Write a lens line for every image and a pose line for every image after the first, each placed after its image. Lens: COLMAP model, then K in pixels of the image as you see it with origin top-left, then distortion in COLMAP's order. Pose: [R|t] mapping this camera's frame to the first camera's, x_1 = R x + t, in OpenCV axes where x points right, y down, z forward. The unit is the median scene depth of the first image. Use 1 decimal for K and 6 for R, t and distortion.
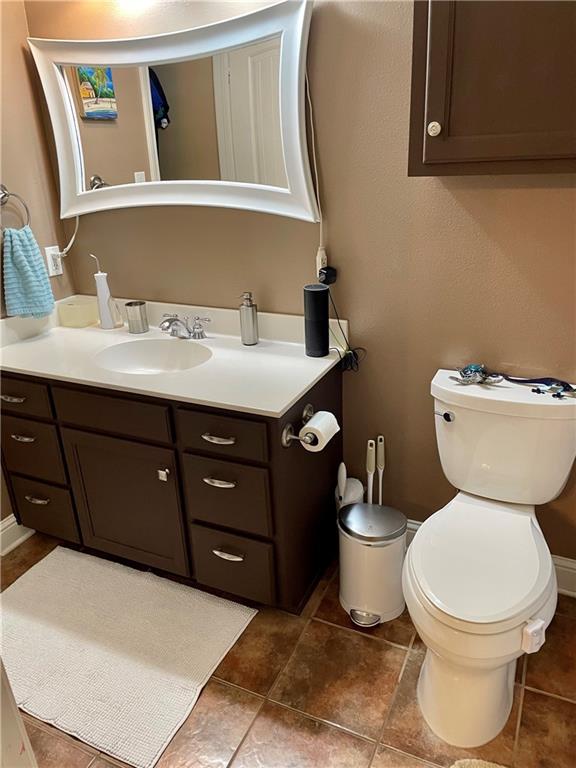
lens RADIAL K [[585.4, 0, 287.7], [0, 585.4, 381.0], [0, 0, 1]] dist [0.048048, -0.027077]
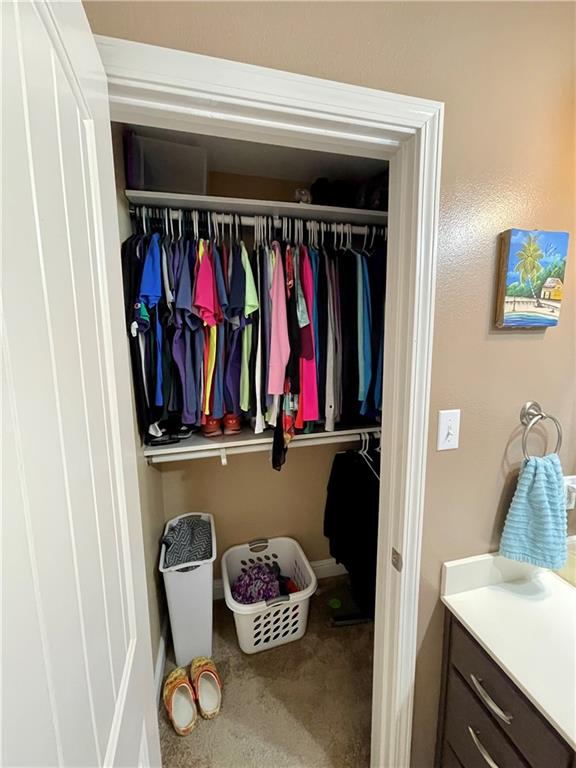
lens RADIAL K [[312.2, 0, 286.8], [0, 312.2, 382.1], [0, 0, 1]] dist [0.000130, 0.000126]
pose [[0.658263, 0.141790, -0.739314, -0.389496], [-0.300785, 0.949838, -0.085644, -0.214684], [0.690085, 0.278751, 0.667892, 0.456060]]
